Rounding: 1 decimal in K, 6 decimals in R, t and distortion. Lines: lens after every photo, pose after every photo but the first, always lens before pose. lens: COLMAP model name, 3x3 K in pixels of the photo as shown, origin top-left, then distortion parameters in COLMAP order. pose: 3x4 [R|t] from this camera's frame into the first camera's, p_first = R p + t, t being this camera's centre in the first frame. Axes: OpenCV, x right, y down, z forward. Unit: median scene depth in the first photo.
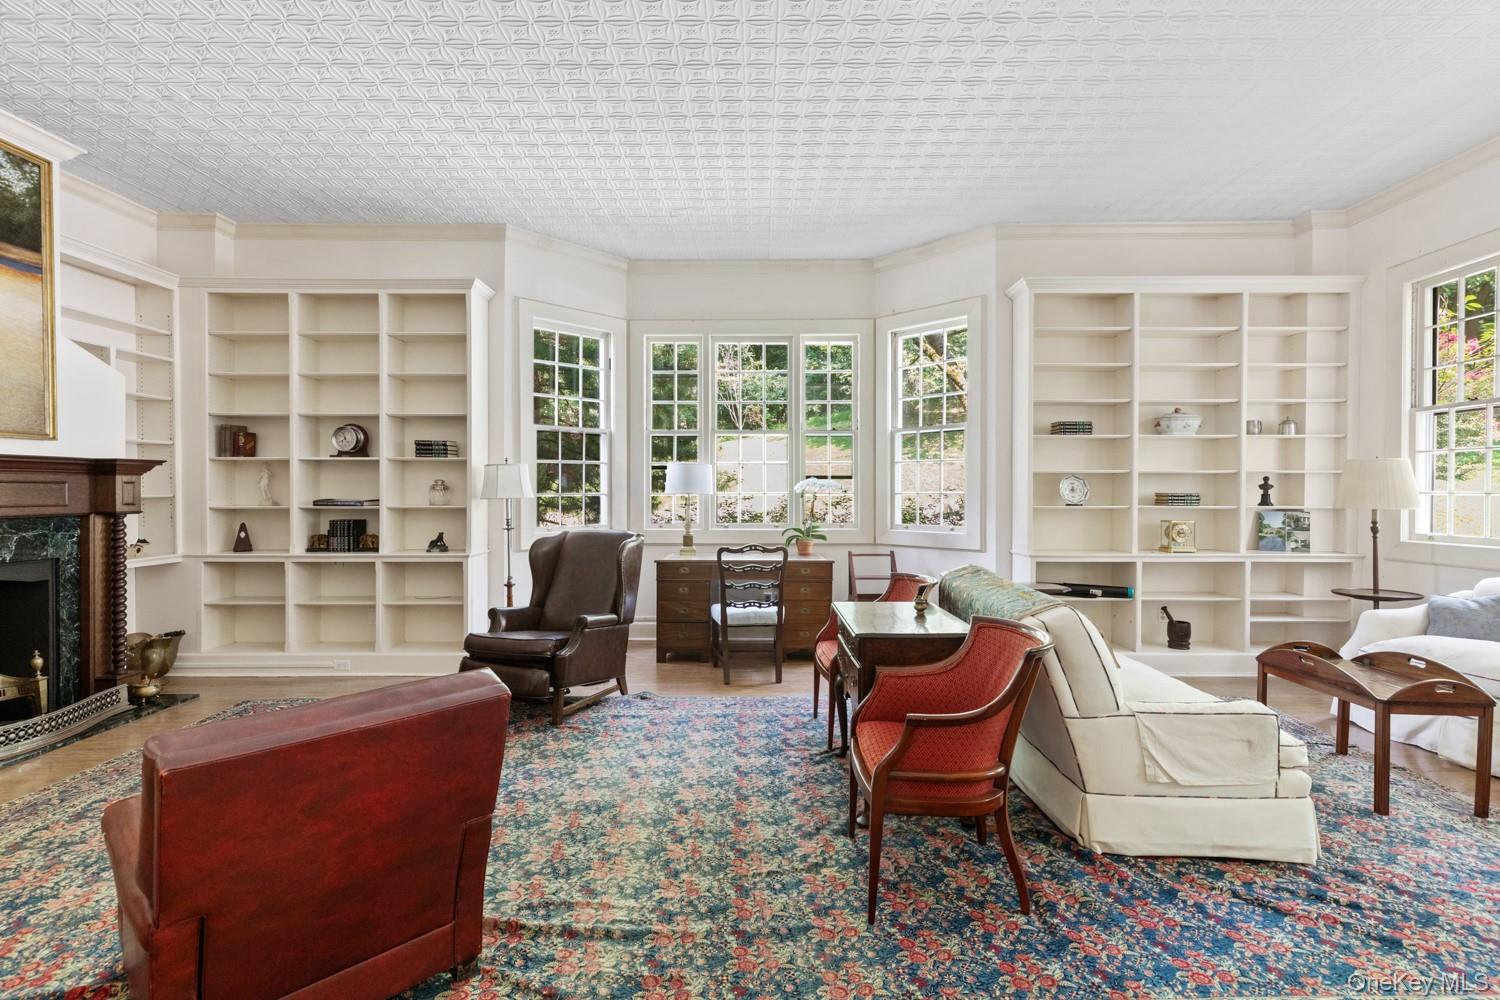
lens RADIAL K [[696.7, 0, 760.0], [0, 696.7, 501.1], [0, 0, 1]] dist [0.000570, -0.000450]
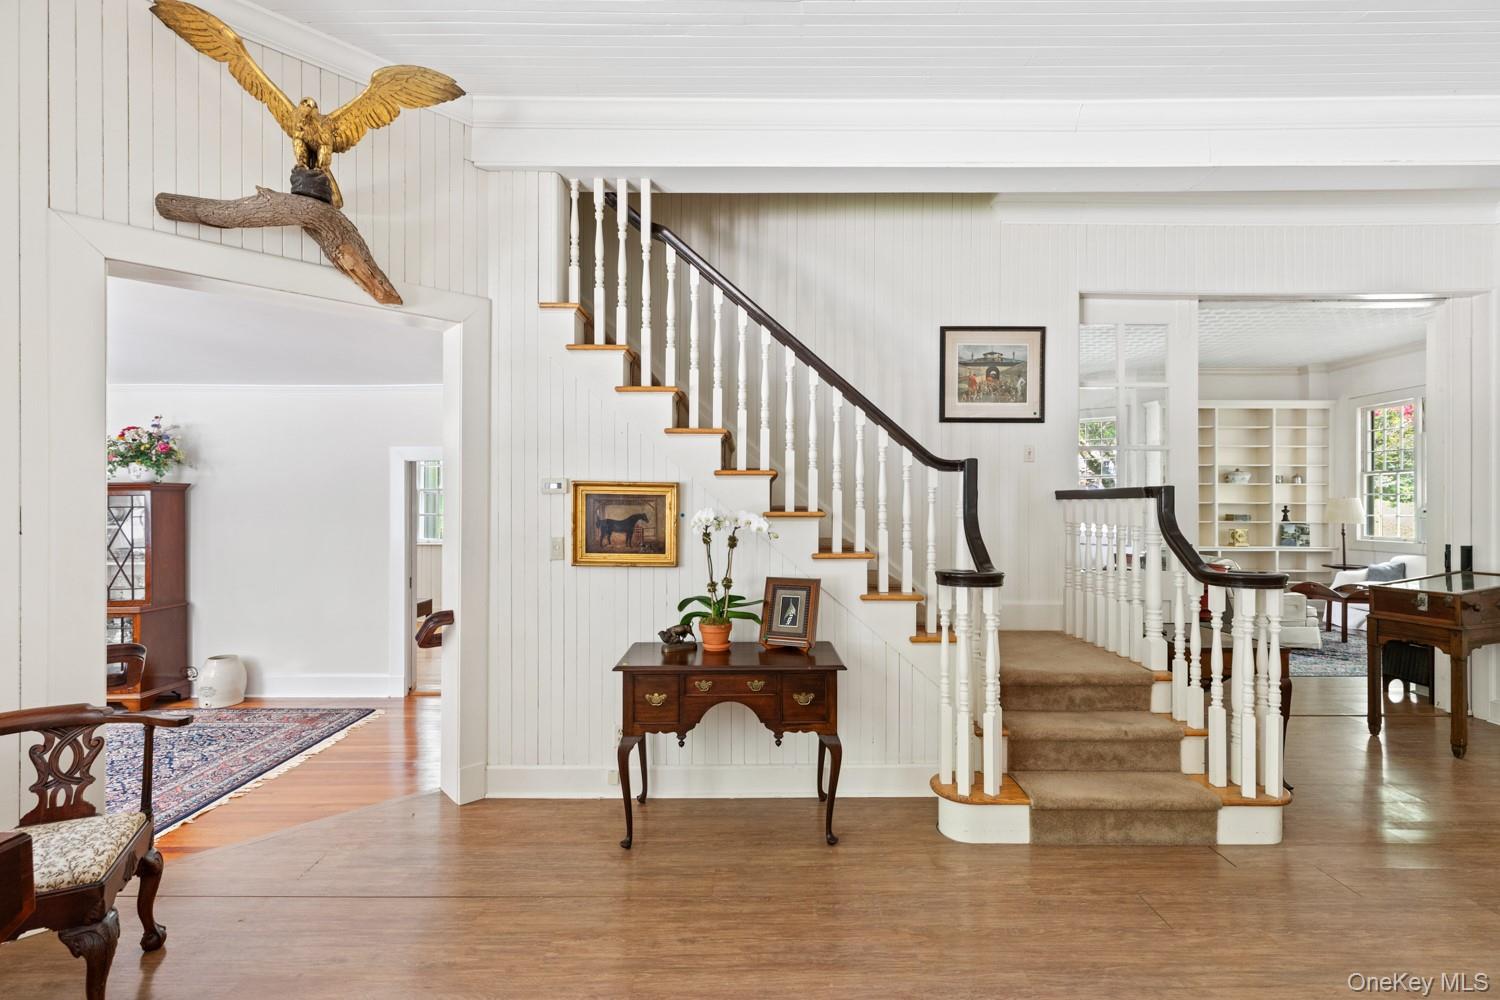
lens RADIAL K [[696.7, 0, 739.6], [0, 696.7, 503.0], [0, 0, 1]] dist [0.000570, -0.000450]
pose [[0.999995, 0.003003, -0.000487, -0.742370], [-0.003011, 0.999850, -0.017078, -0.006292], [0.000436, 0.017080, 0.999854, -0.875282]]
